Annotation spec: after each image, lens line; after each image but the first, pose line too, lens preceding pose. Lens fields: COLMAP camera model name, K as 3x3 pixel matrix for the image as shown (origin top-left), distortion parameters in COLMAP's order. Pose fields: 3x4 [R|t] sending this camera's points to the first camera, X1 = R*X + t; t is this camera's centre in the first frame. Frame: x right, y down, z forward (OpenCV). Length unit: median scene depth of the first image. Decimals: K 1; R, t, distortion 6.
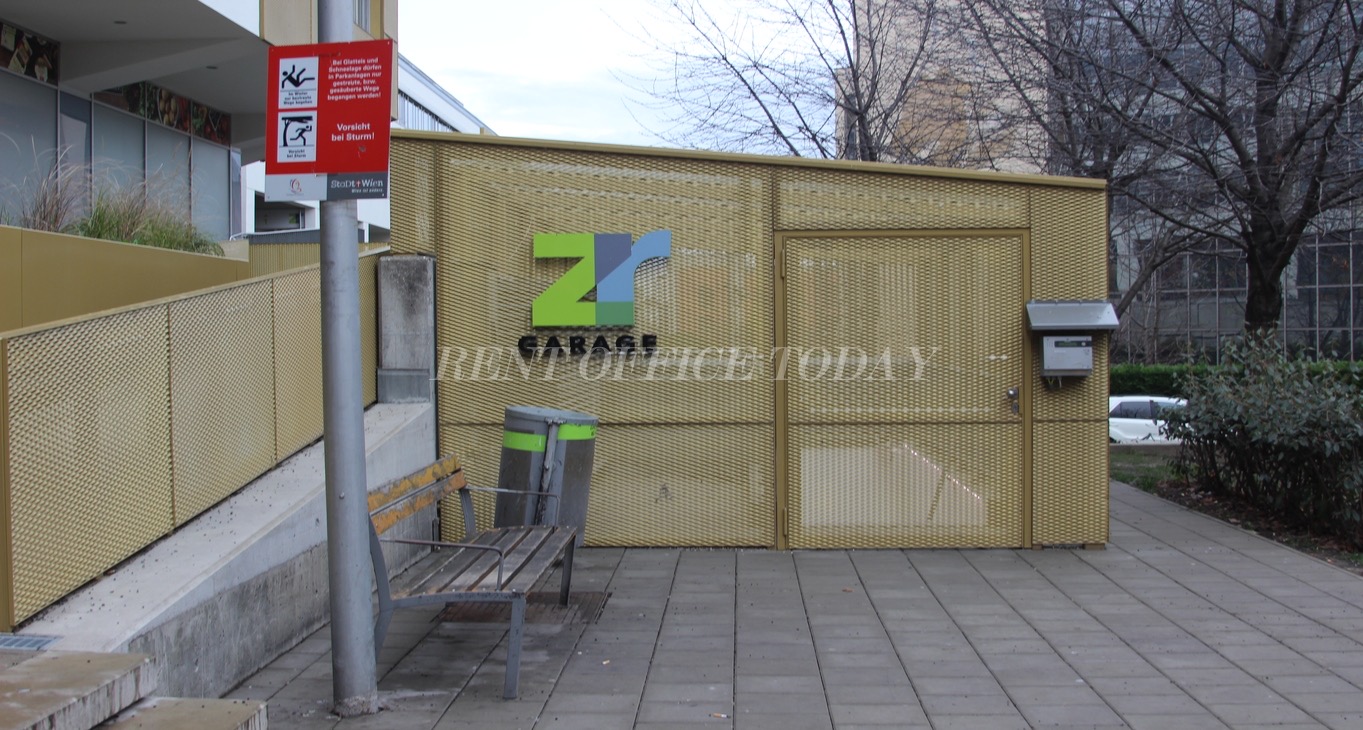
lens RADIAL K [[1491.1, 0, 681.5], [0, 1491.1, 365.0], [0, 0, 1]] dist [-0.089987, -0.006397]
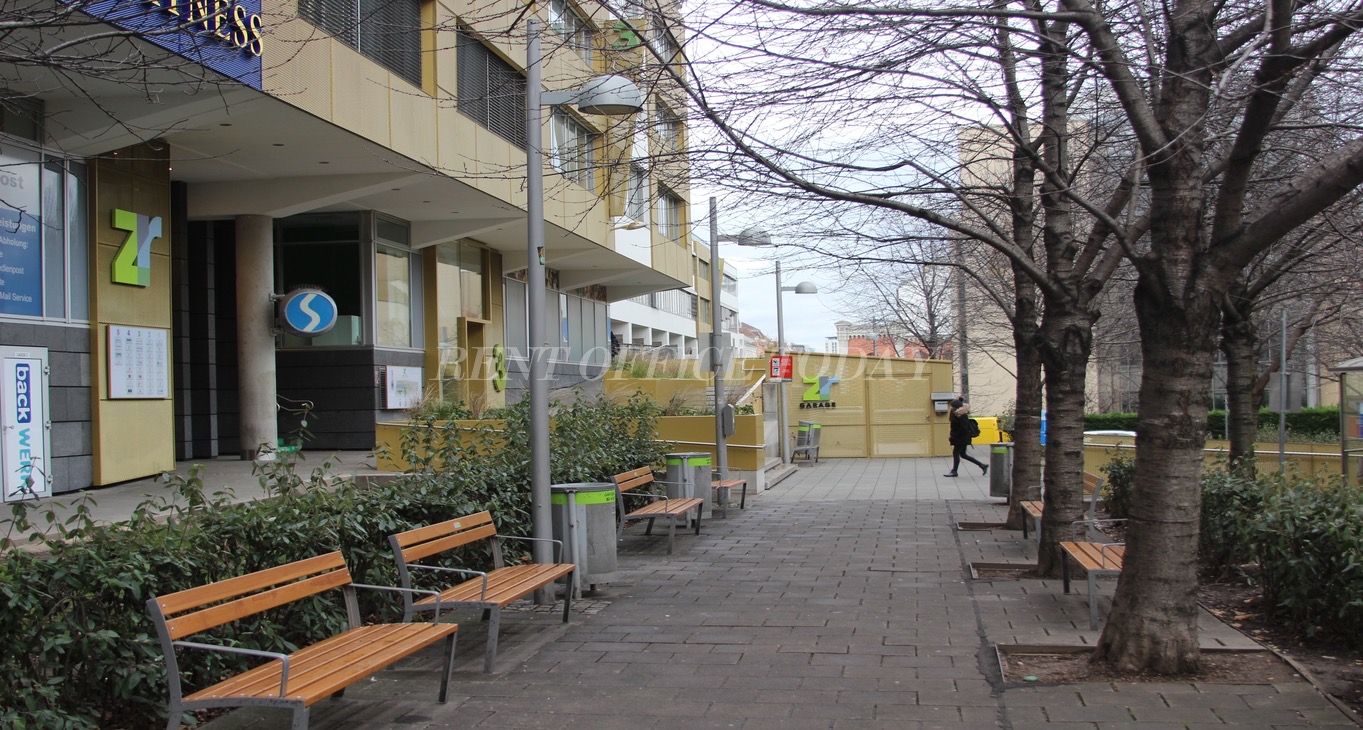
lens RADIAL K [[1491.1, 0, 681.5], [0, 1491.1, 365.0], [0, 0, 1]] dist [-0.089987, -0.006397]
pose [[0.991258, -0.016594, -0.130889, 0.094762], [0.010436, 0.998812, -0.047591, 0.062493], [0.131523, 0.045809, 0.990254, -2.917088]]
